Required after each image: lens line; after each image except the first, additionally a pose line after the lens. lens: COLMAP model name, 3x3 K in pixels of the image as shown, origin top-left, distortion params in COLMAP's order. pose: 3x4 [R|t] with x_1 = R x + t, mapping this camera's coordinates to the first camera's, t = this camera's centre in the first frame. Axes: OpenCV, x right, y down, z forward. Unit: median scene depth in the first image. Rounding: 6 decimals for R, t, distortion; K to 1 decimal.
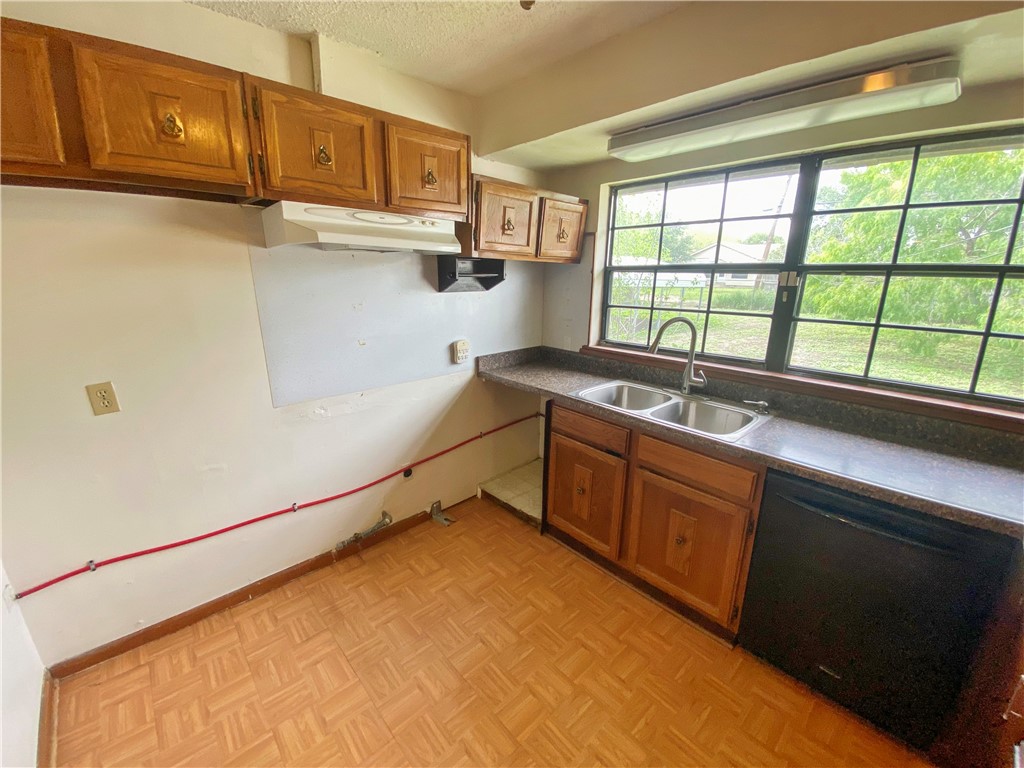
lens RADIAL K [[406.3, 0, 512.0], [0, 406.3, 384.0], [0, 0, 1]] dist [0.006416, -0.015532]
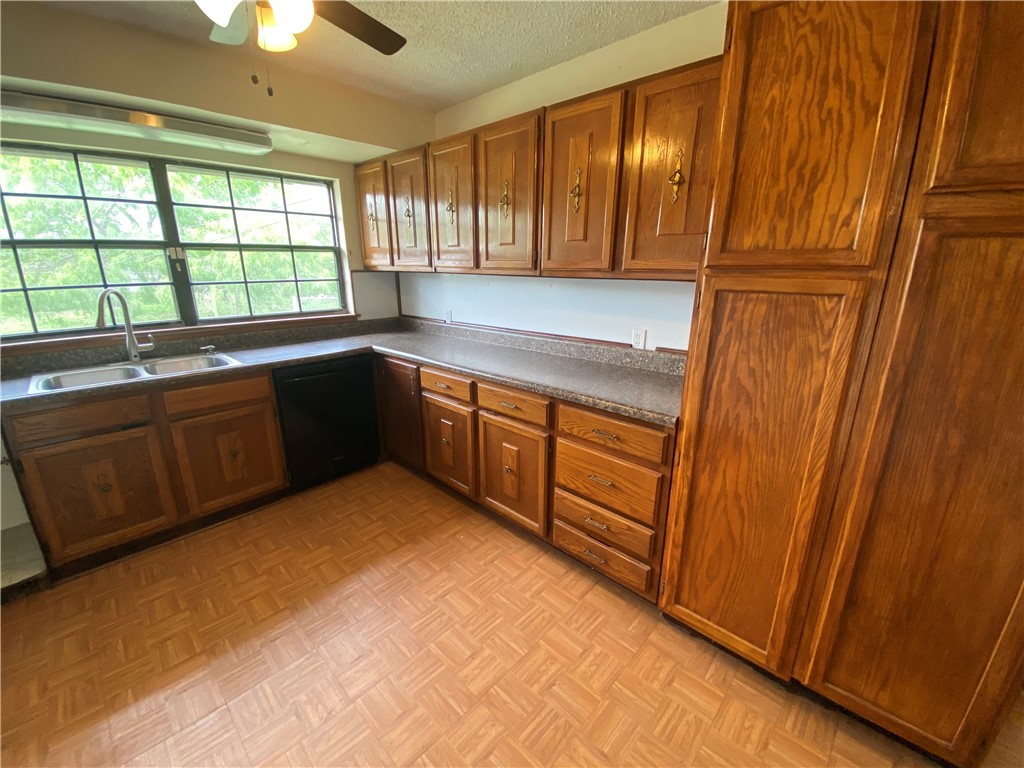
lens RADIAL K [[412.4, 0, 512.0], [0, 412.4, 384.0], [0, 0, 1]] dist [0.046801, -0.036422]
pose [[-0.068041, -0.280212, 0.957524, -0.731079], [0.258698, 0.921966, 0.288190, 0.018176], [-0.963559, 0.267318, 0.009759, 0.058697]]
